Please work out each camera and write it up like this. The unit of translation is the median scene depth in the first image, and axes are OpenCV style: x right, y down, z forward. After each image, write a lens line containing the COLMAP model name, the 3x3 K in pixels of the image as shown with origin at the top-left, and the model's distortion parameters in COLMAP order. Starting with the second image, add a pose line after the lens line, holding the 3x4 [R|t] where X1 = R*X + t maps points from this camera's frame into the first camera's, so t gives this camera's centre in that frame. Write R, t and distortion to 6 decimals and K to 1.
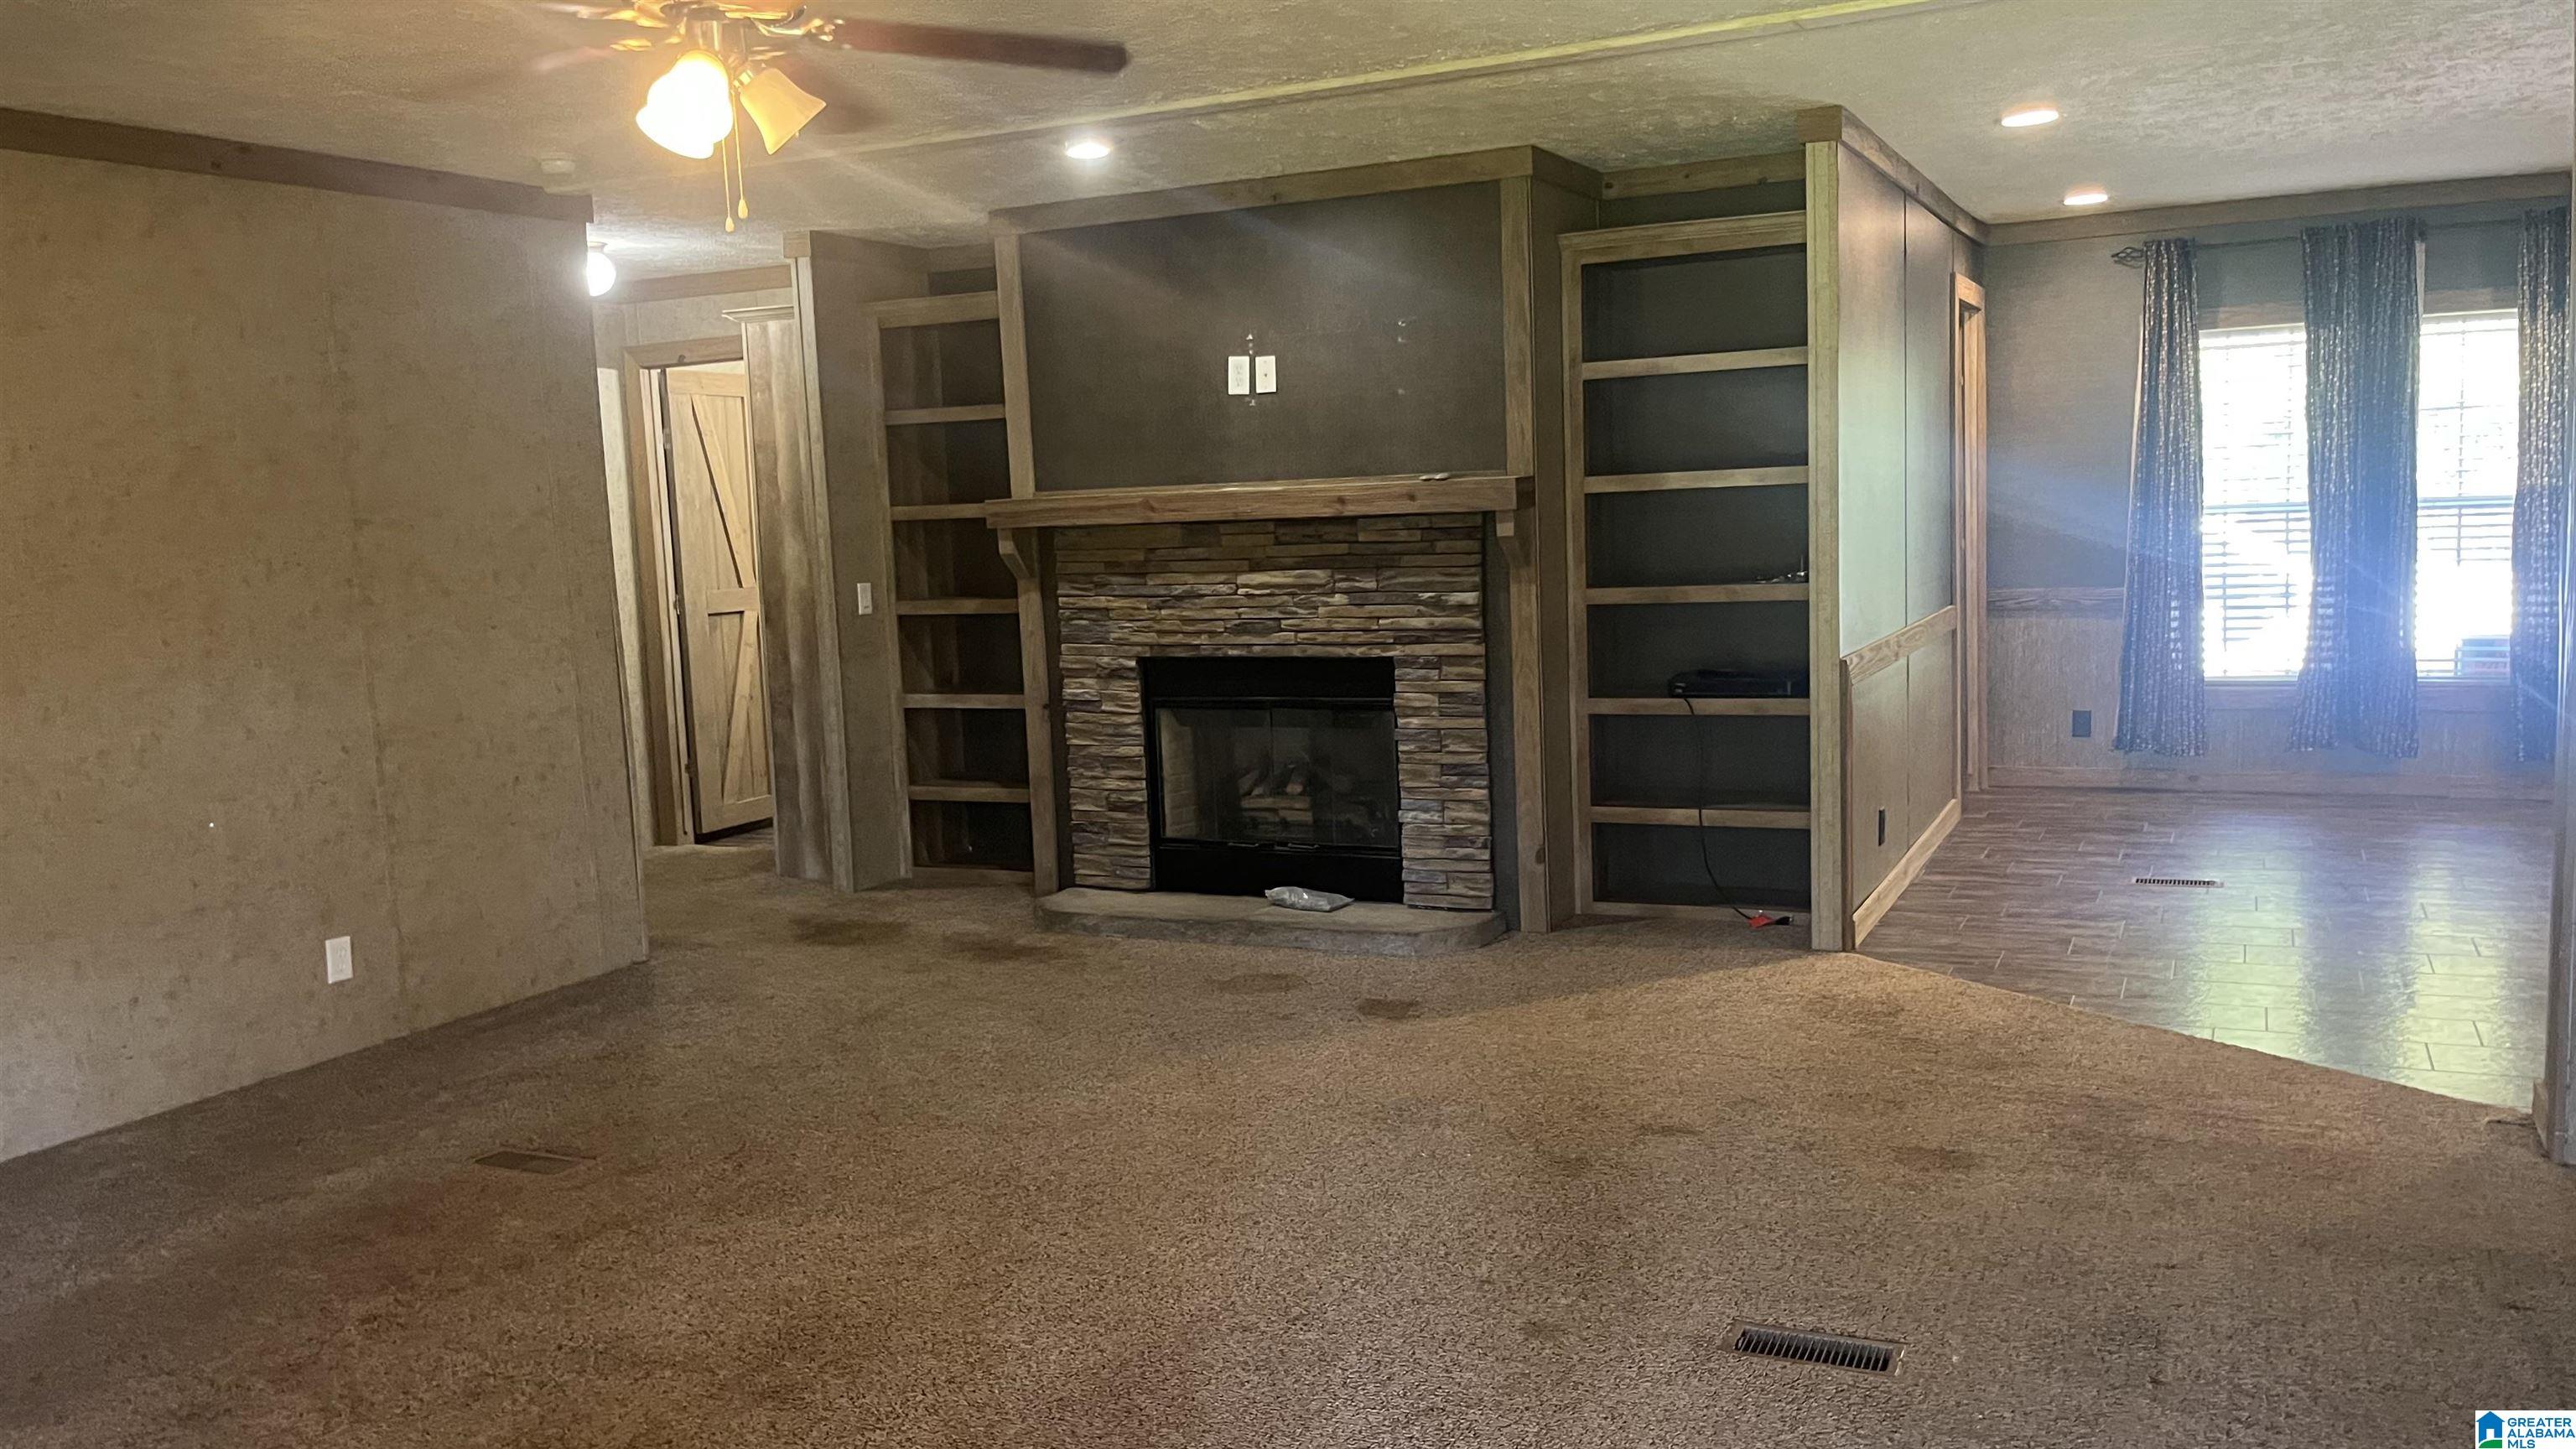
lens RADIAL K [[1944.8, 0, 1299.6], [0, 1944.8, 731.7], [0, 0, 1]] dist [0.046960, -0.058746]
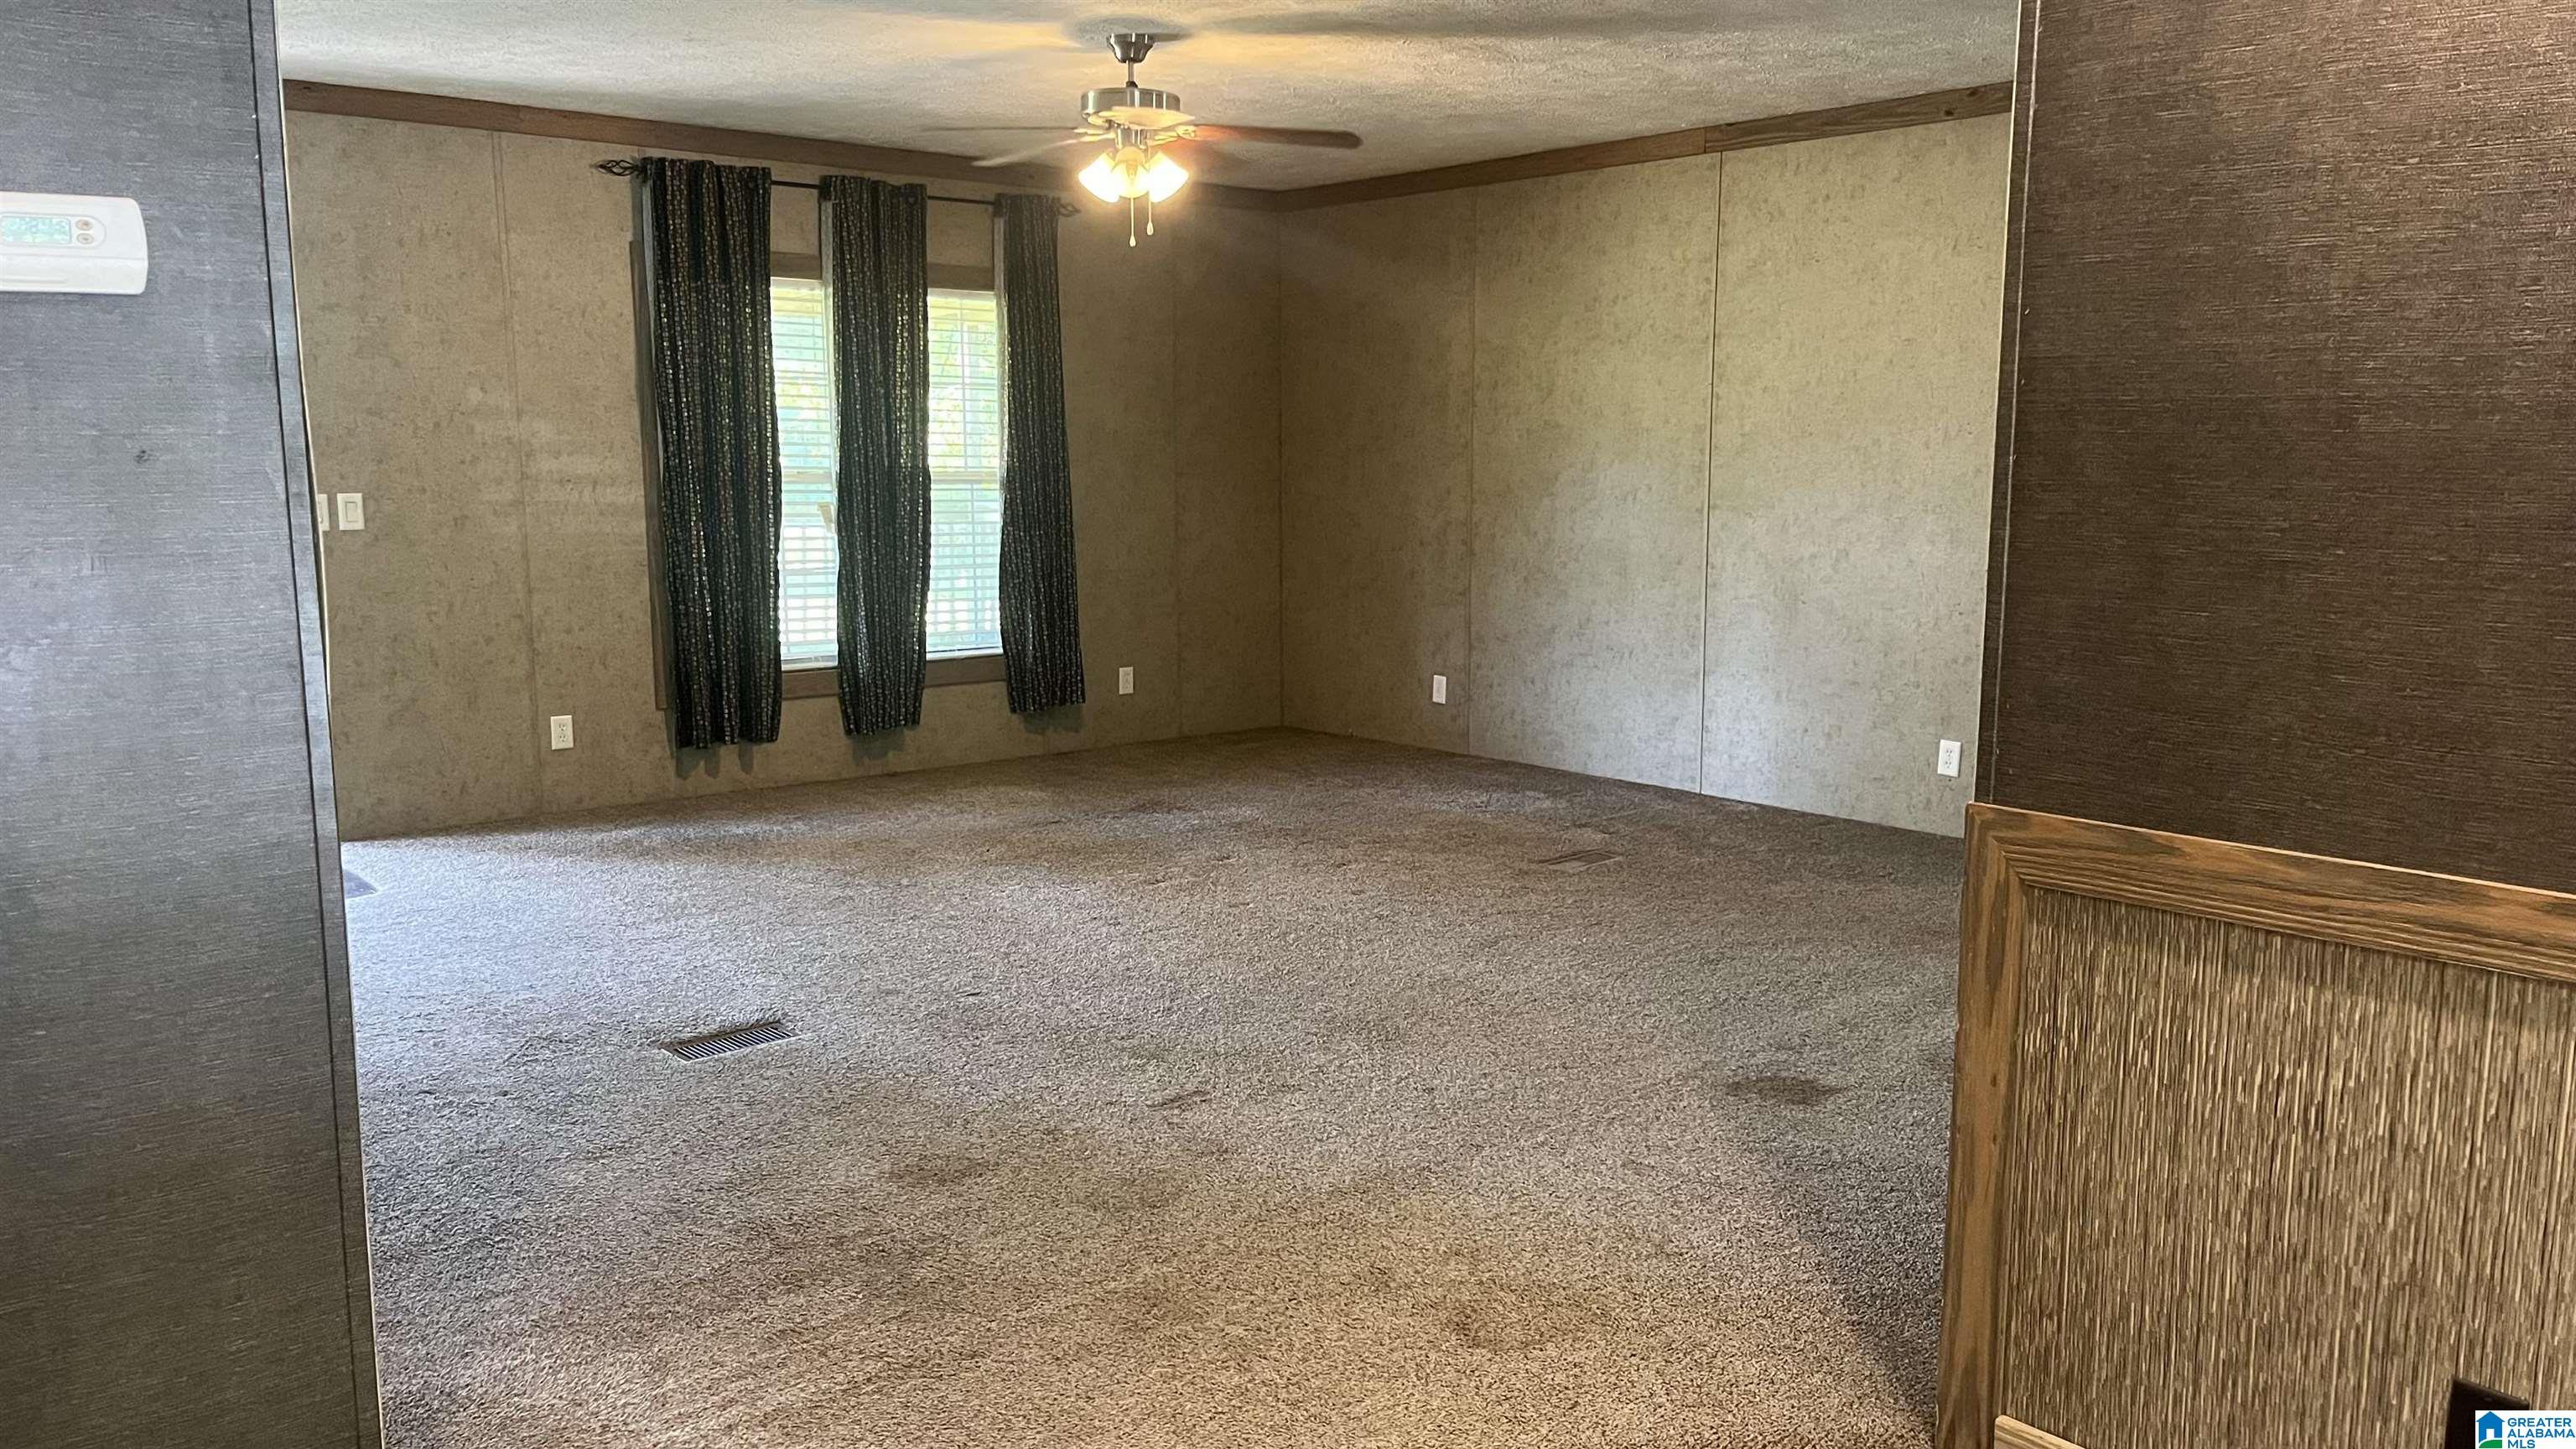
lens RADIAL K [[1944.8, 0, 1303.5], [0, 1944.8, 723.2], [0, 0, 1]] dist [0.046960, -0.058746]
pose [[-0.391673, 0.178443, -0.902635, 0.652285], [-0.094455, 0.968033, 0.232358, -0.128297], [0.915243, 0.176266, -0.362298, 0.910117]]
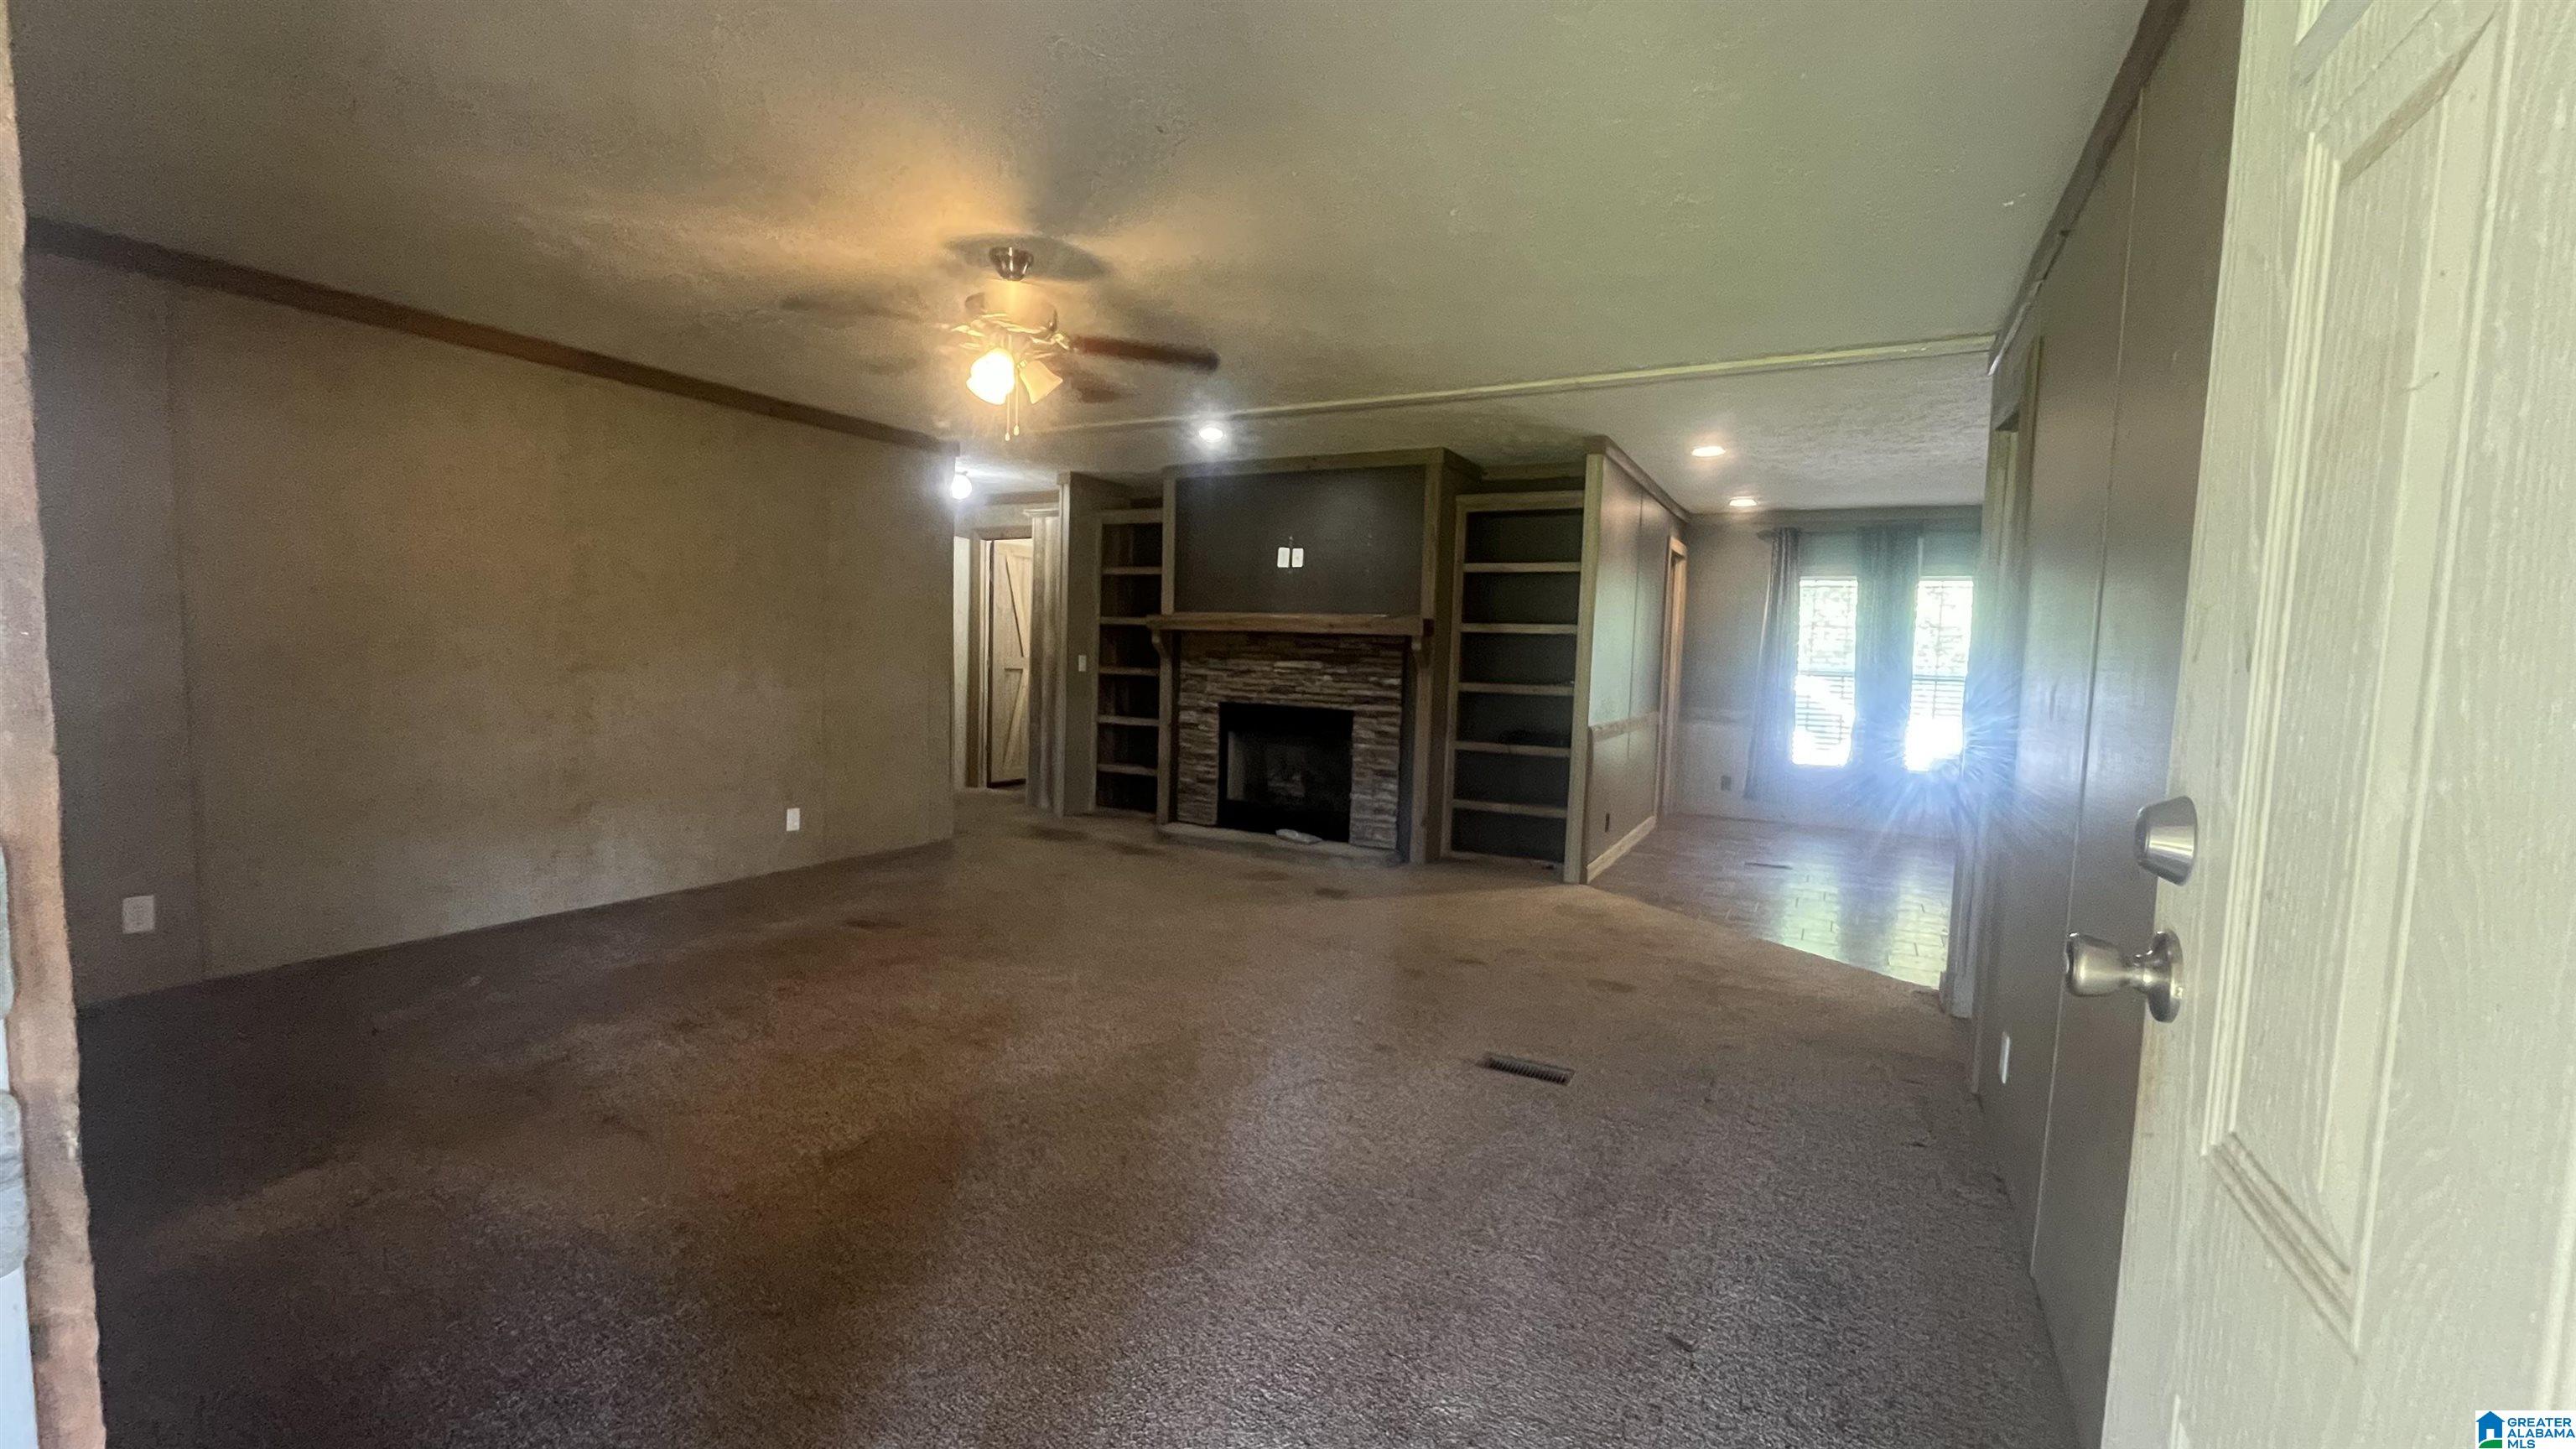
lens RADIAL K [[1039.6, 0, 1278.5], [0, 1039.6, 726.5], [0, 0, 1]] dist [-0.002275, -0.000864]
pose [[0.995869, 0.077942, -0.046592, 0.023971], [-0.079992, 0.995829, -0.043879, 0.026259], [0.042978, 0.047425, 0.997950, -0.007289]]
